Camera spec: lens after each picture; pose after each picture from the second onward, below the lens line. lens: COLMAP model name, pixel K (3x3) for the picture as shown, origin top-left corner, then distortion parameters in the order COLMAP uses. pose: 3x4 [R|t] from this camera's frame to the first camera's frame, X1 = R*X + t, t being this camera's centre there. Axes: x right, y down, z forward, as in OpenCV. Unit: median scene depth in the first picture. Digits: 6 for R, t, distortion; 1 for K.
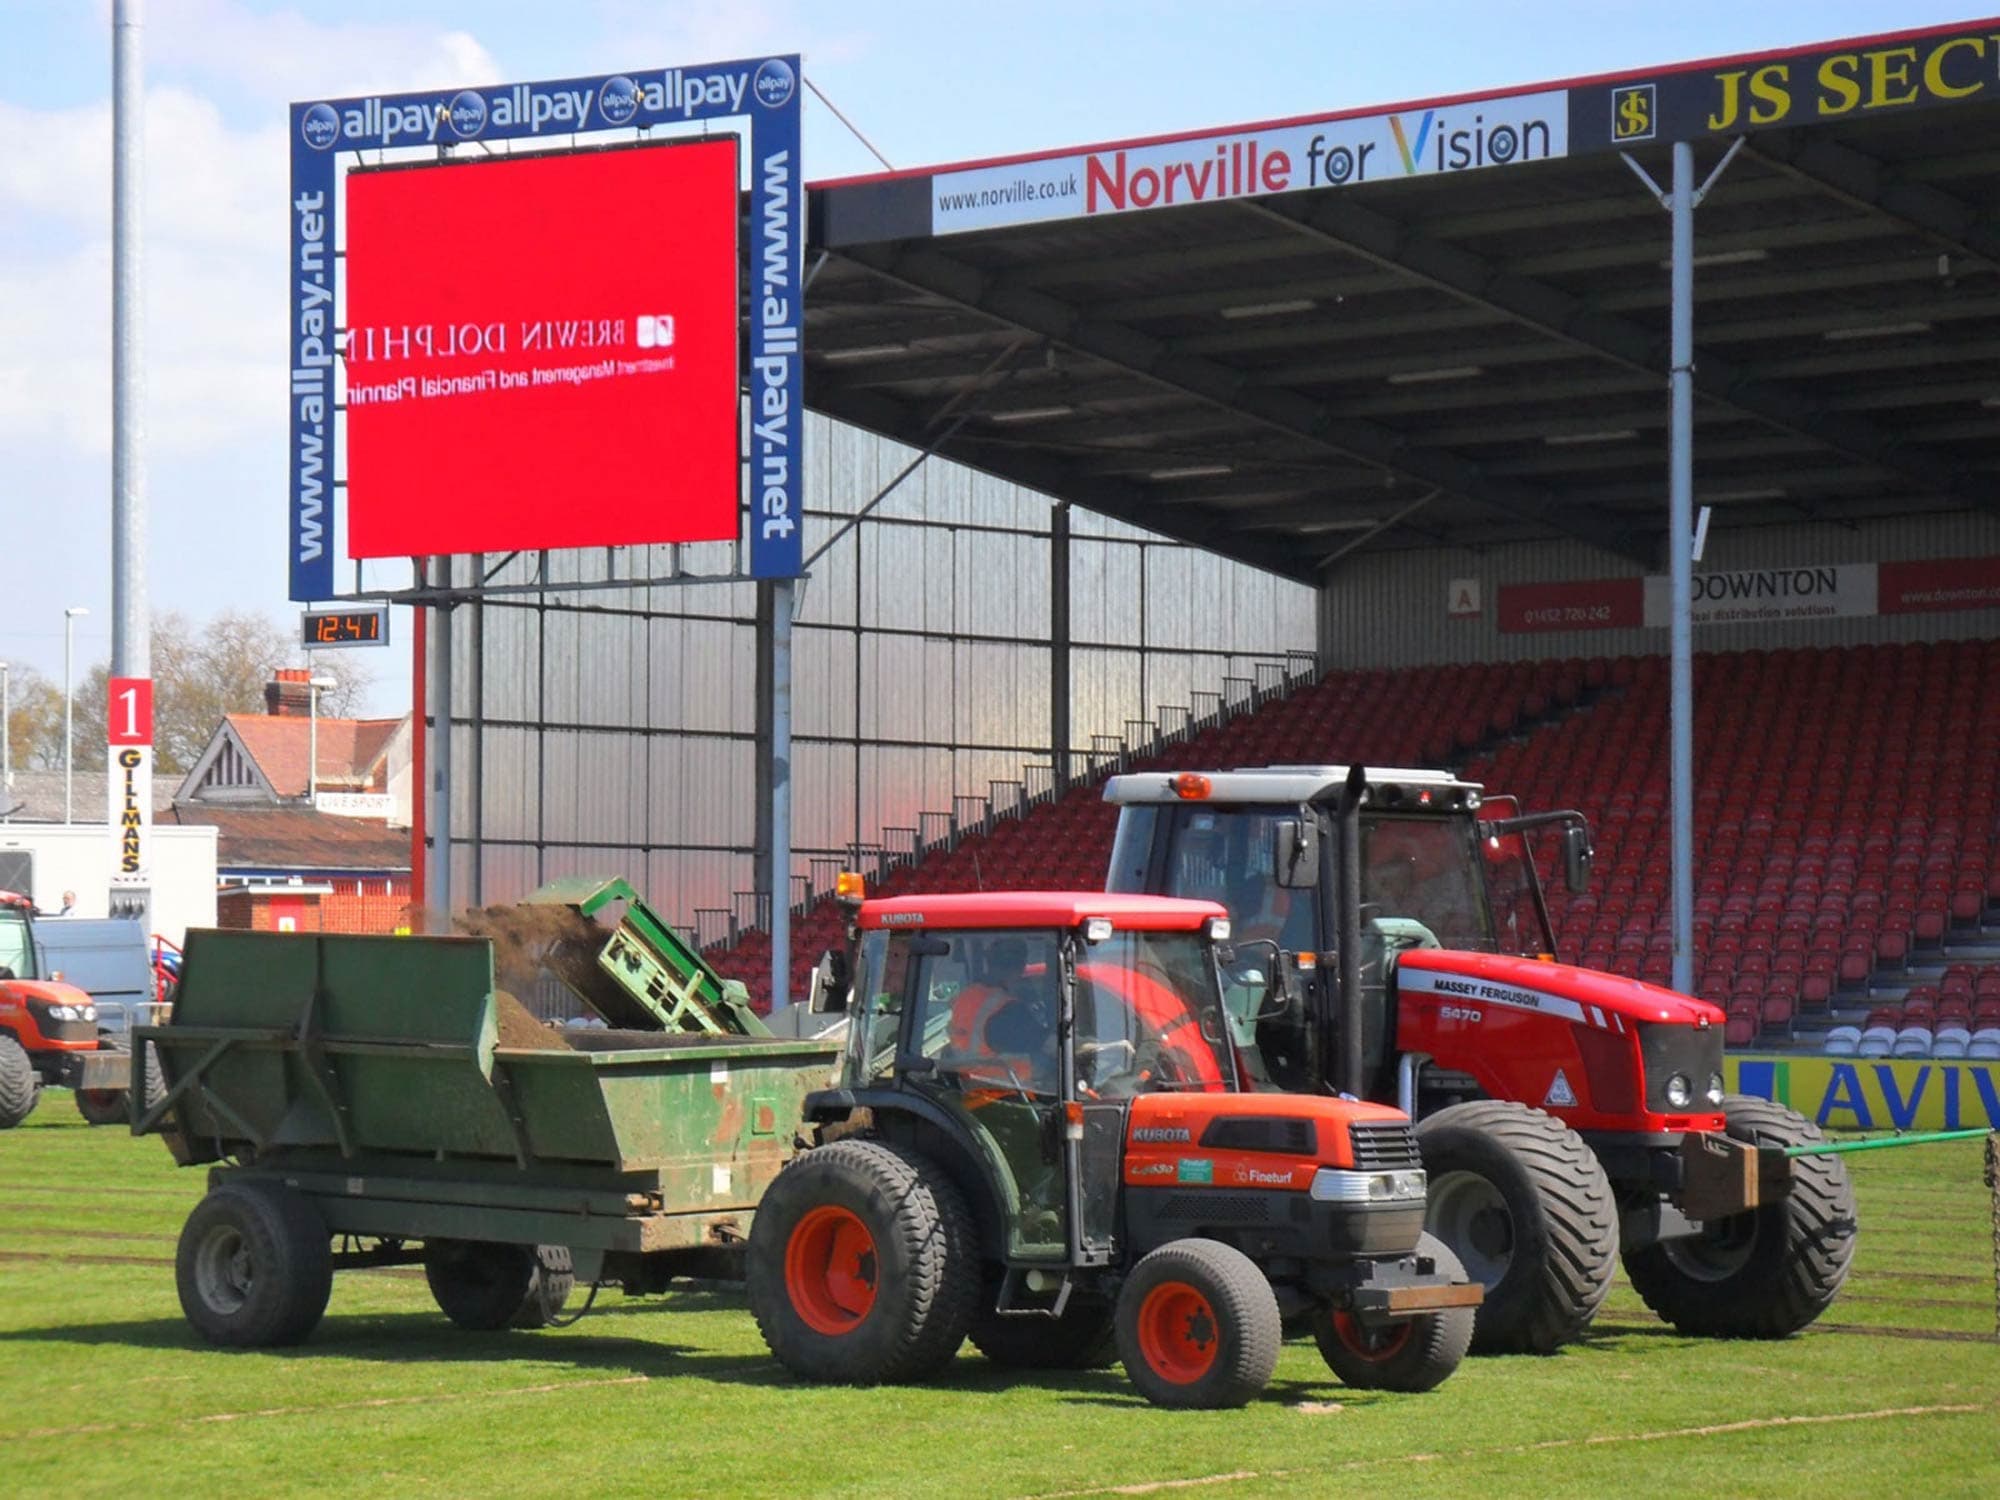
lens RADIAL K [[5219.5, 0, 1071.0], [0, 5219.5, 784.6], [0, 0, 1]] dist [0.261194, 0.470188]
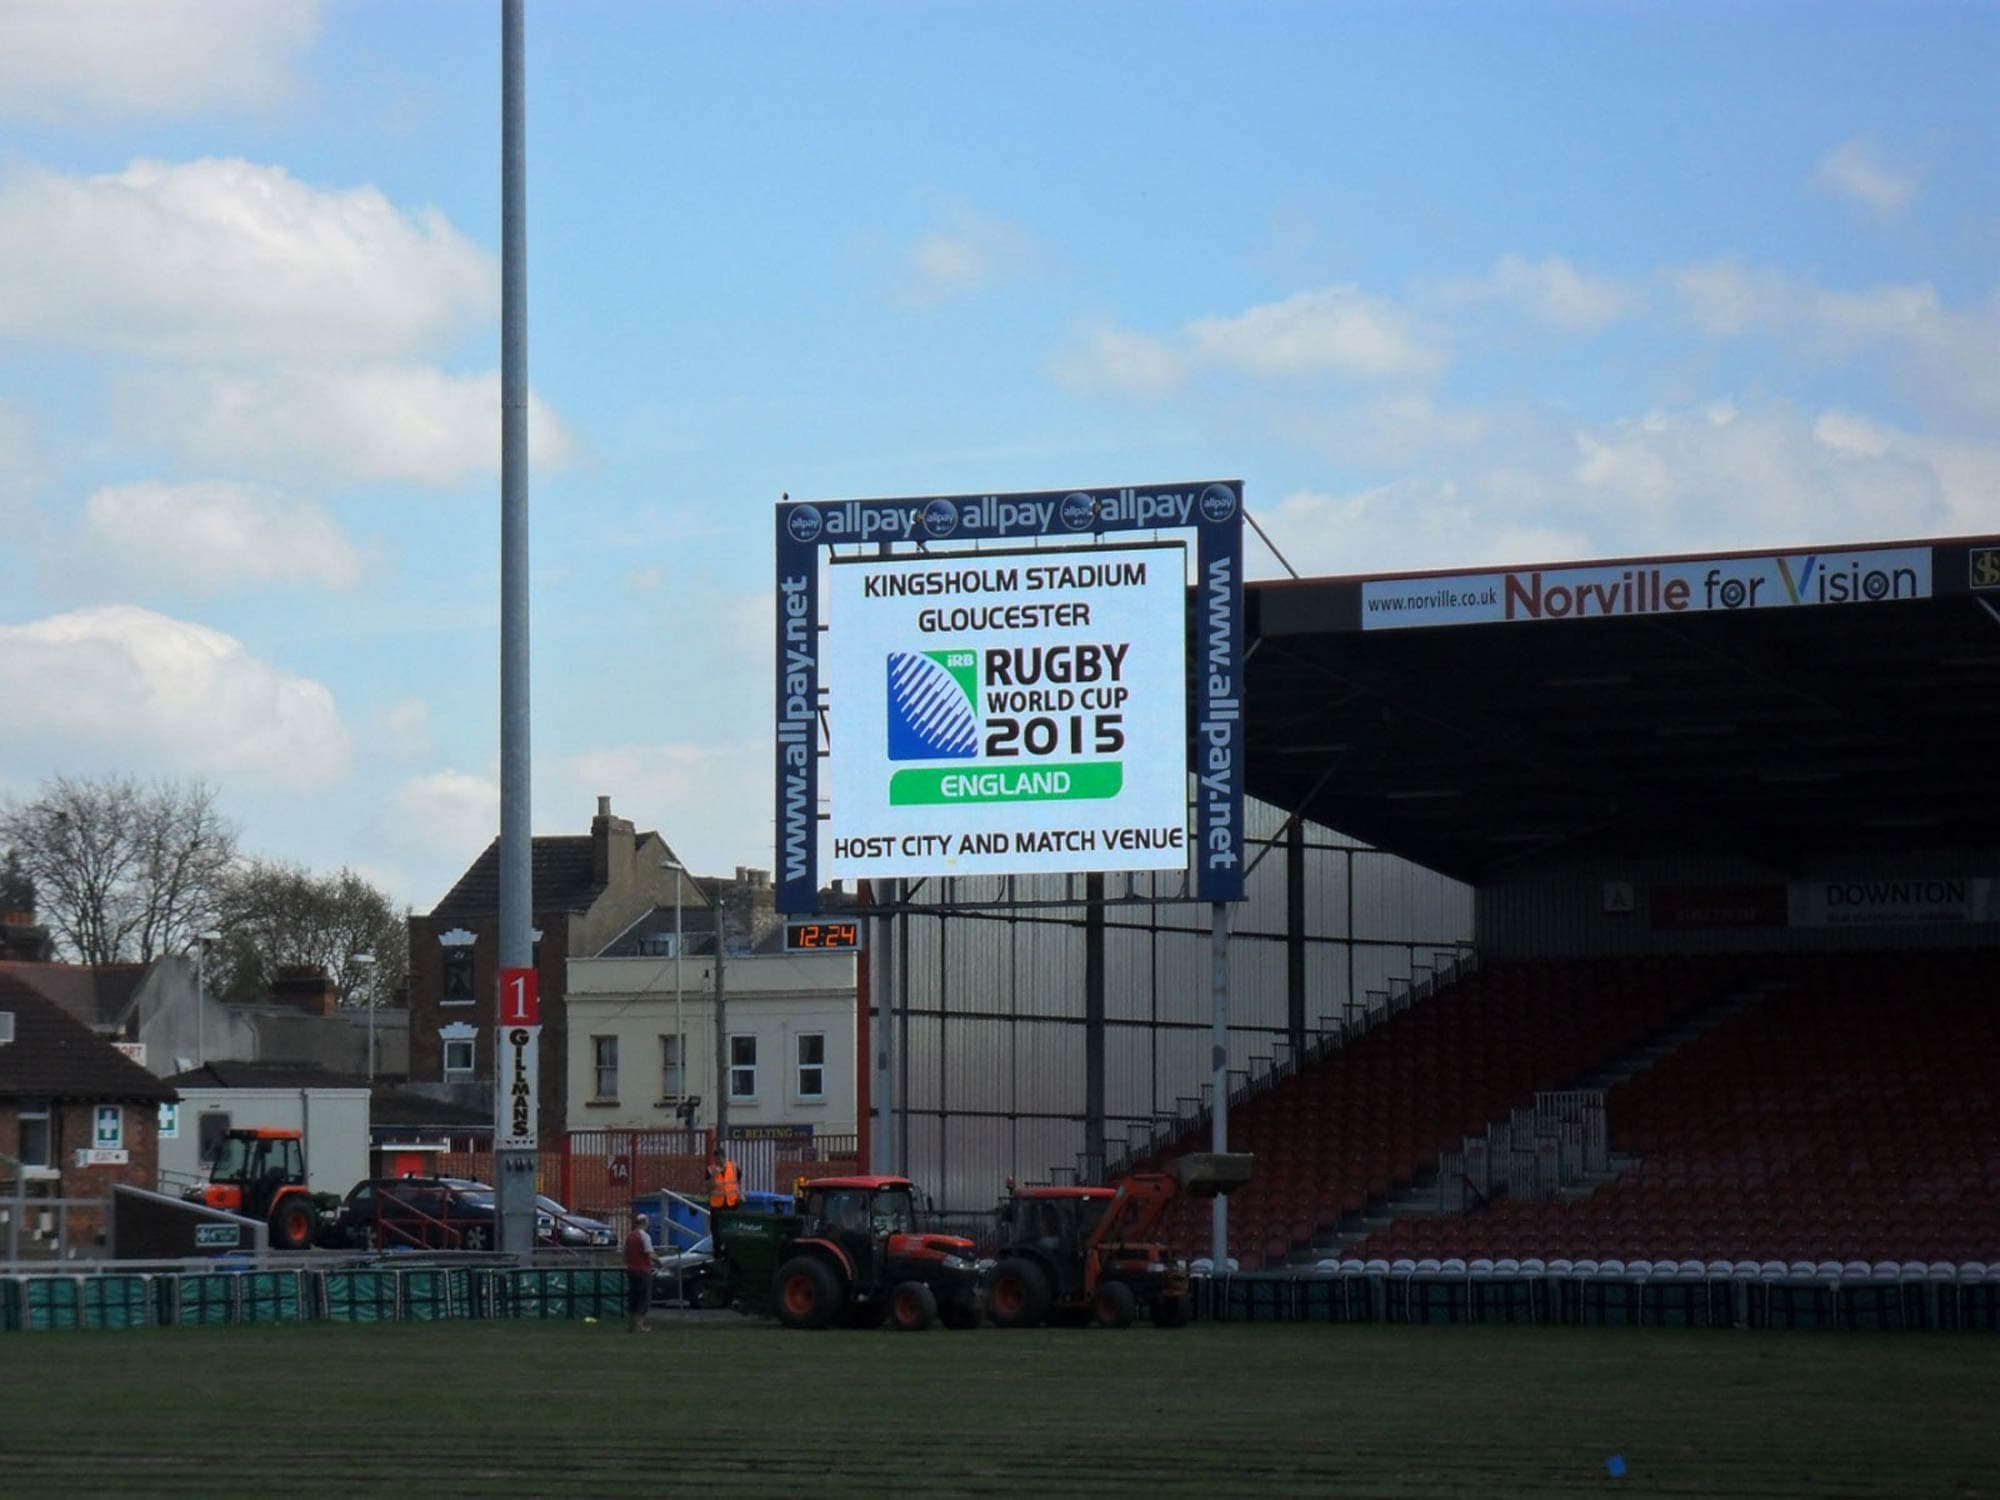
lens RADIAL K [[6620.8, 0, 1000.0], [0, 6620.8, 750.0], [0, 0, 1]] dist [0.338824, 0.933629]
pose [[0.991448, 0.007428, 0.130293, -0.306571], [-0.002719, 0.999338, -0.036280, -0.017854], [-0.130476, 0.035615, 0.990812, -0.536427]]
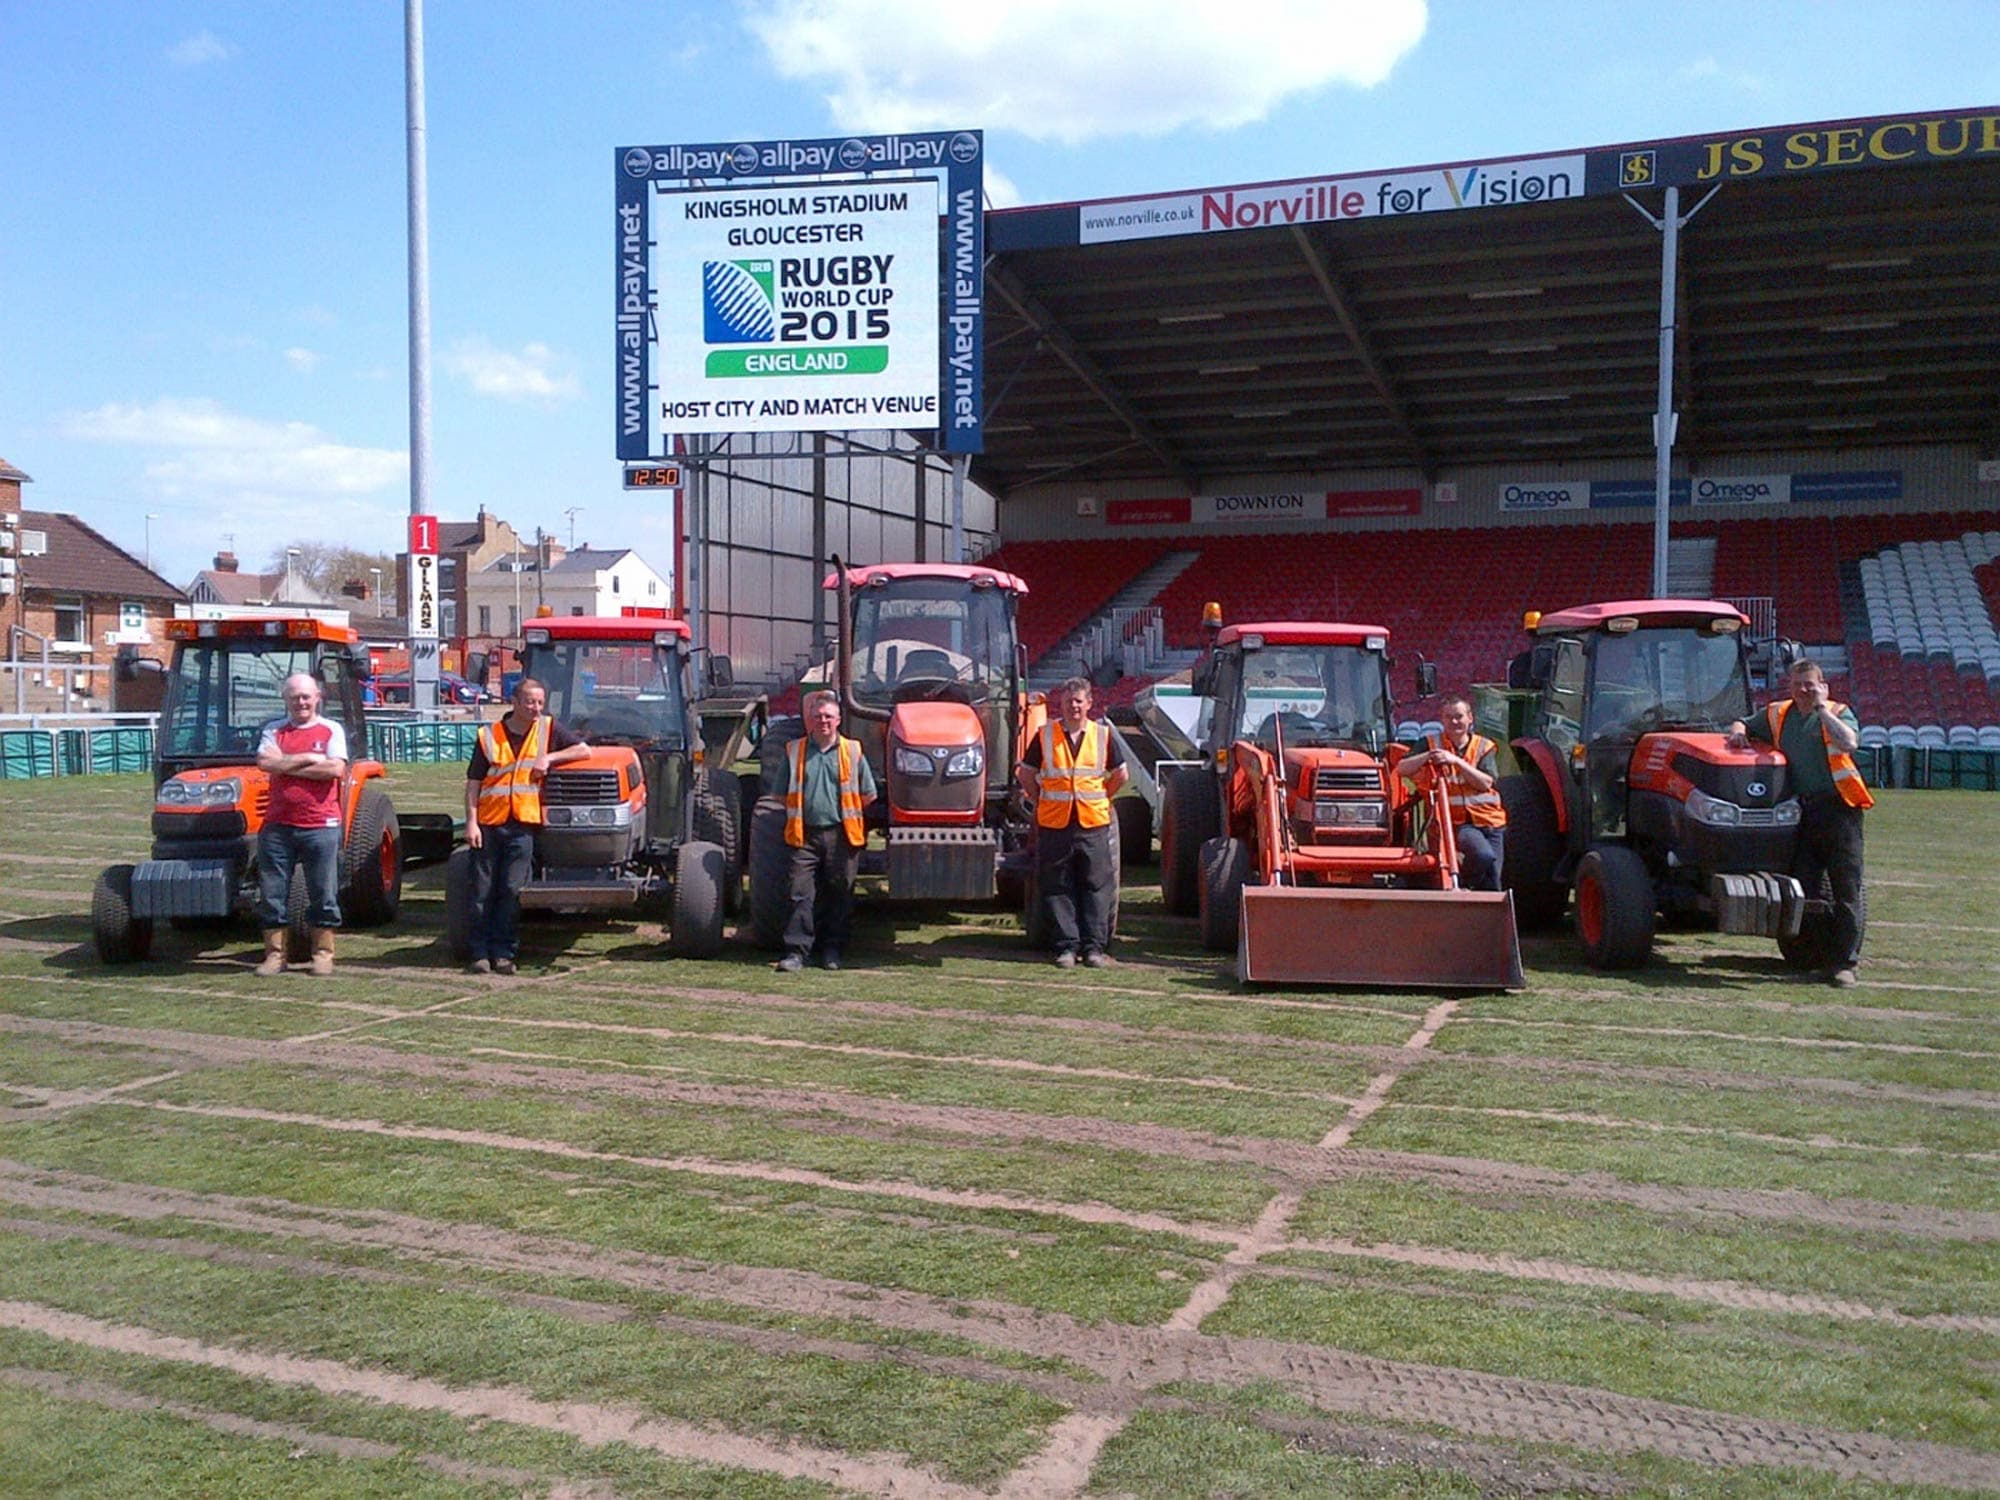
lens RADIAL K [[1673.7, 0, 963.7], [0, 1673.7, 746.3], [0, 0, 1]] dist [0.036745, 0.006425]
pose [[0.939537, -0.005973, 0.342395, -0.233650], [-0.018185, 0.997567, 0.067302, 0.017297], [-0.341964, -0.069460, 0.937143, 0.487403]]
